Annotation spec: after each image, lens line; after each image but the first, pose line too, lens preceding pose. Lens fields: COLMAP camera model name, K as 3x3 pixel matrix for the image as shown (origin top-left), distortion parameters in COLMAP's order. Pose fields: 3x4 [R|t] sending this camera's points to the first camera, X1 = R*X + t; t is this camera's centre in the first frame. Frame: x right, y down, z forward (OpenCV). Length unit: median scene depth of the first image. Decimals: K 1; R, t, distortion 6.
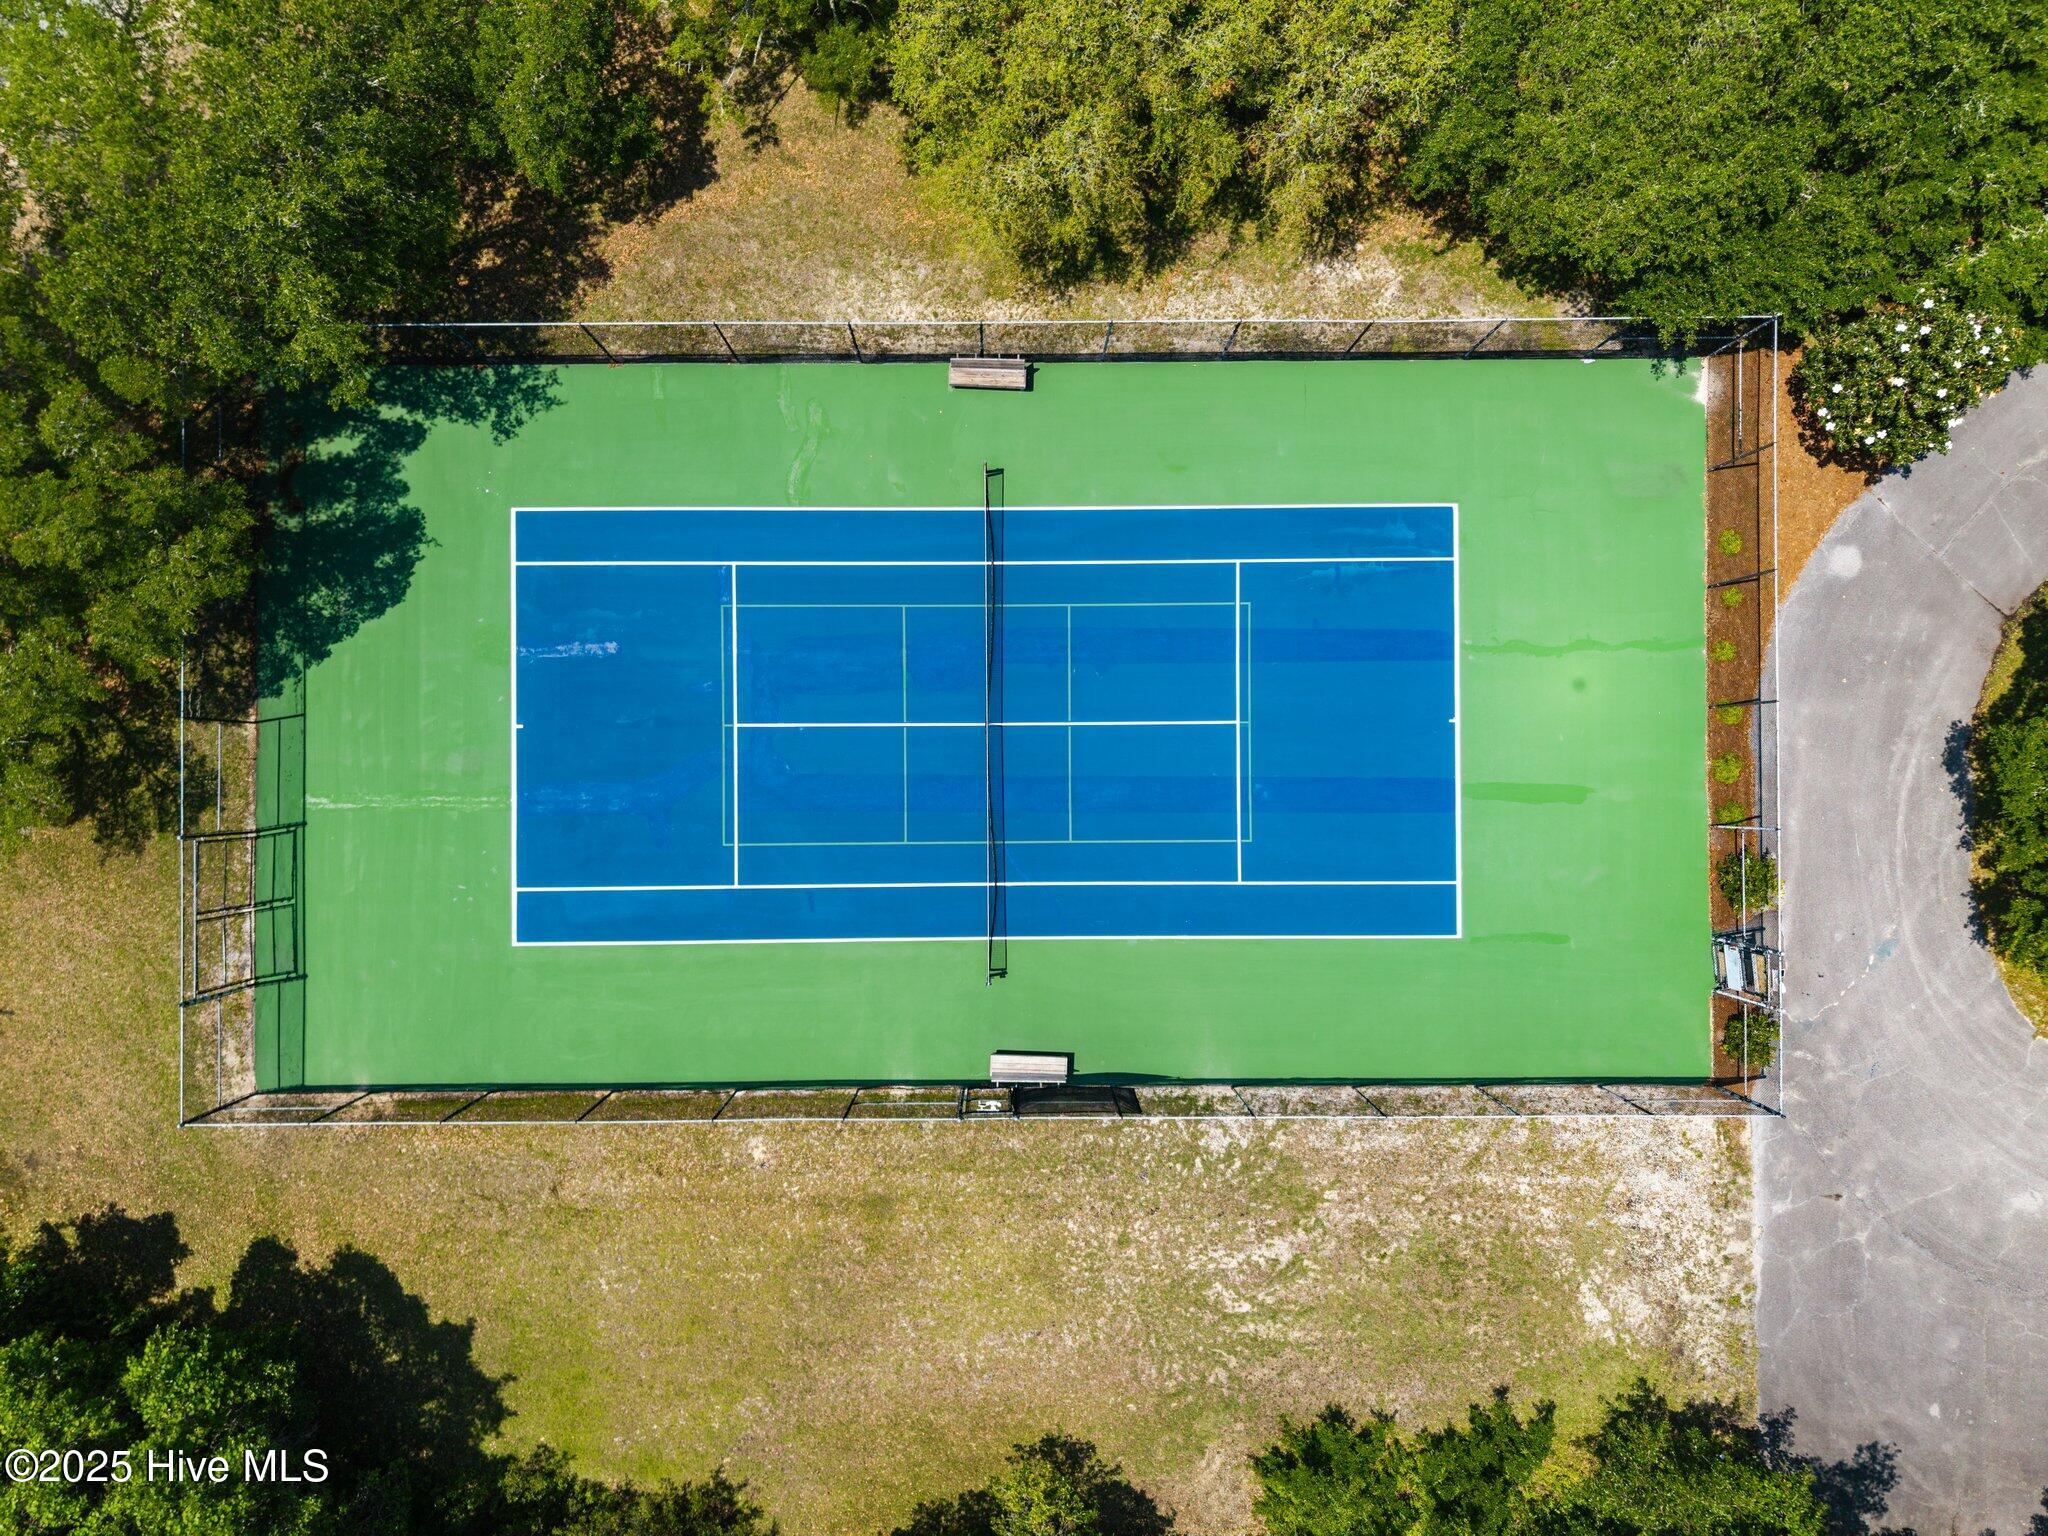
lens RADIAL K [[1372.0, 0, 1013.9], [0, 1372.0, 806.8], [0, 0, 1]] dist [-0.000545, 0.002478]
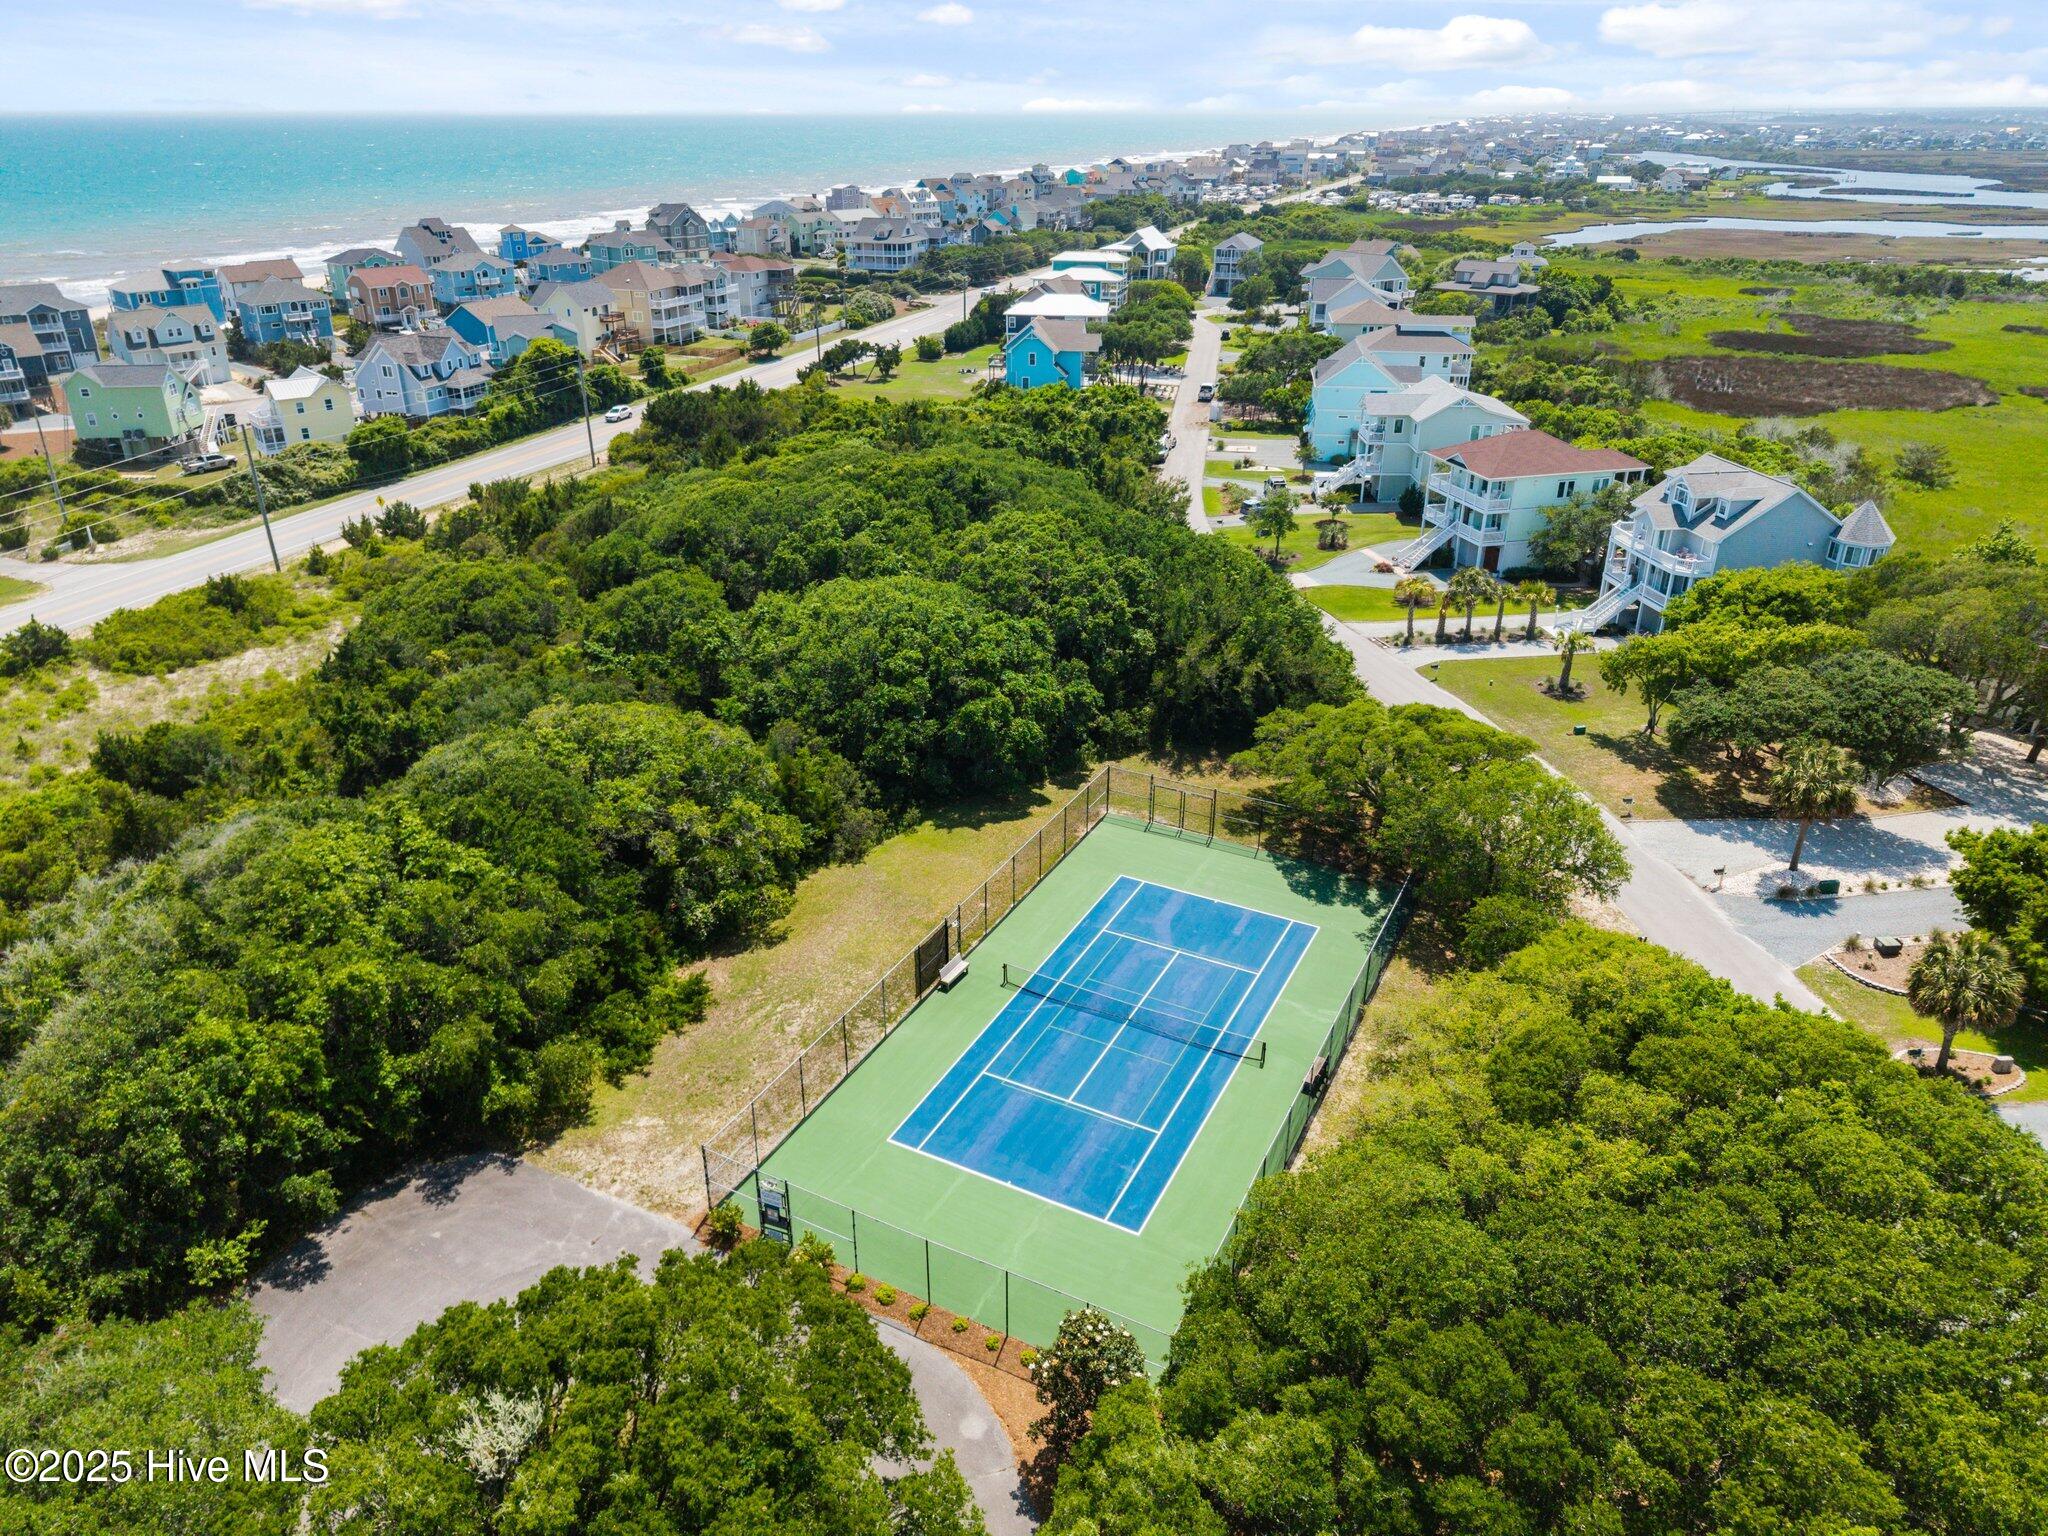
lens RADIAL K [[1372.0, 0, 1013.9], [0, 1372.0, 806.8], [0, 0, 1]] dist [-0.000545, 0.002478]
pose [[-0.463745, 0.385589, -0.797660, 1.392720], [-0.885938, -0.194299, 0.421144, -0.637070], [0.007404, 0.901980, 0.431713, -0.035147]]
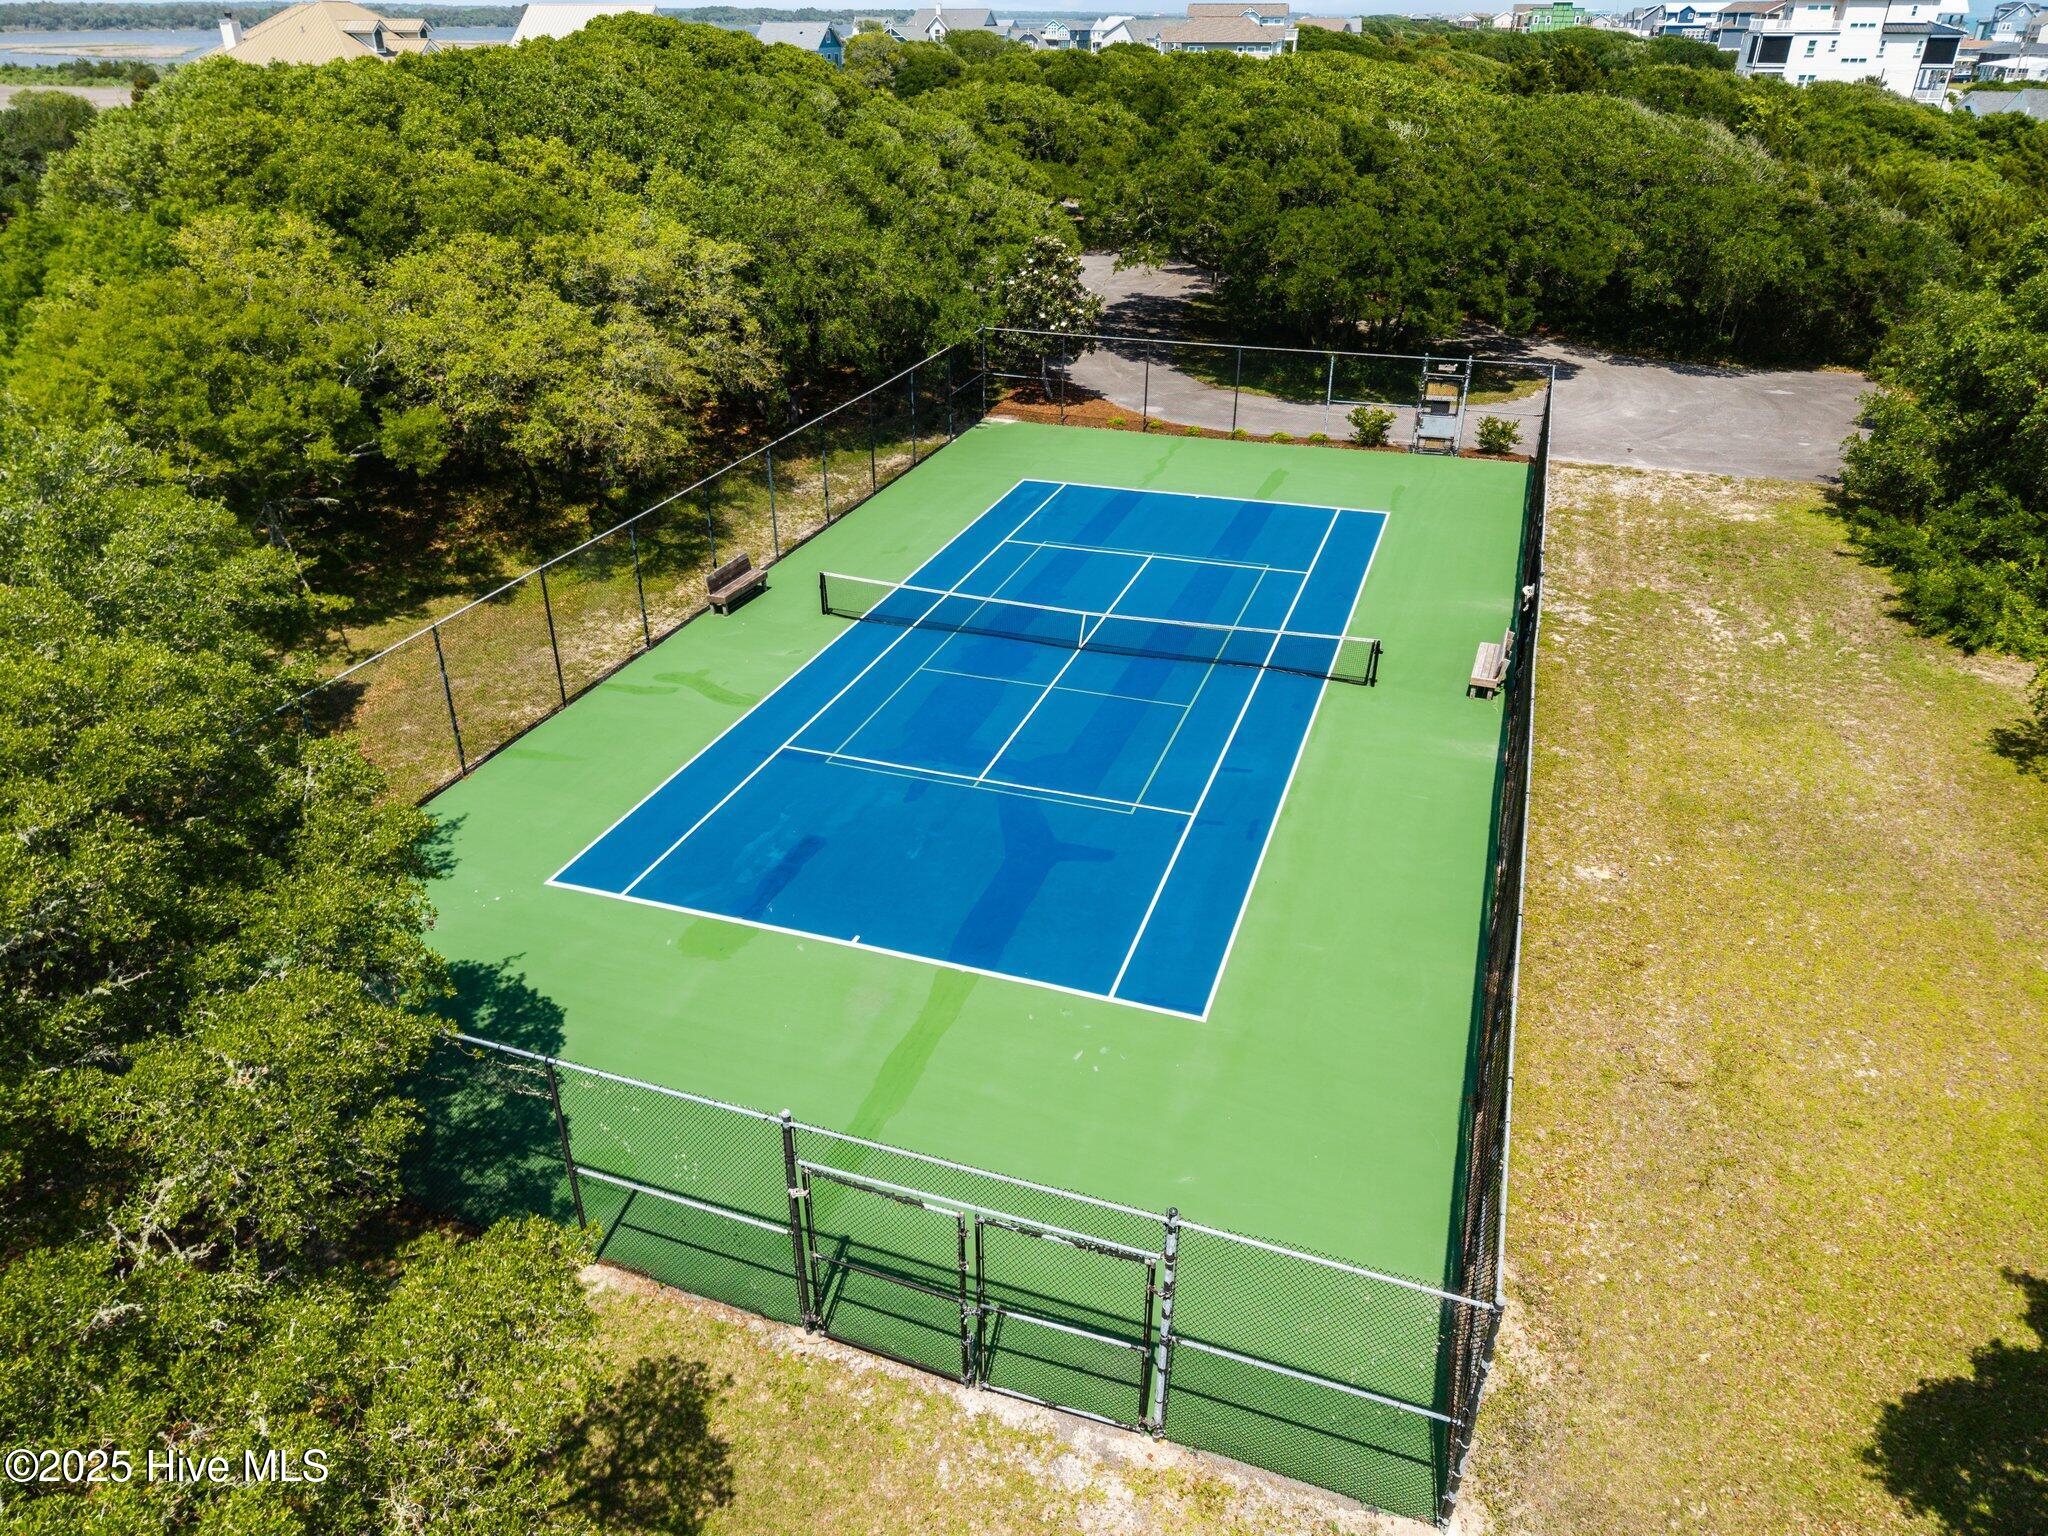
lens RADIAL K [[1372.0, 0, 1013.9], [0, 1372.0, 806.8], [0, 0, 1]] dist [-0.000545, 0.002478]
pose [[0.338424, -0.474587, 0.812549, -0.796886], [0.940965, 0.163967, -0.296141, 0.176542], [0.007313, 0.864802, 0.502060, 0.640515]]
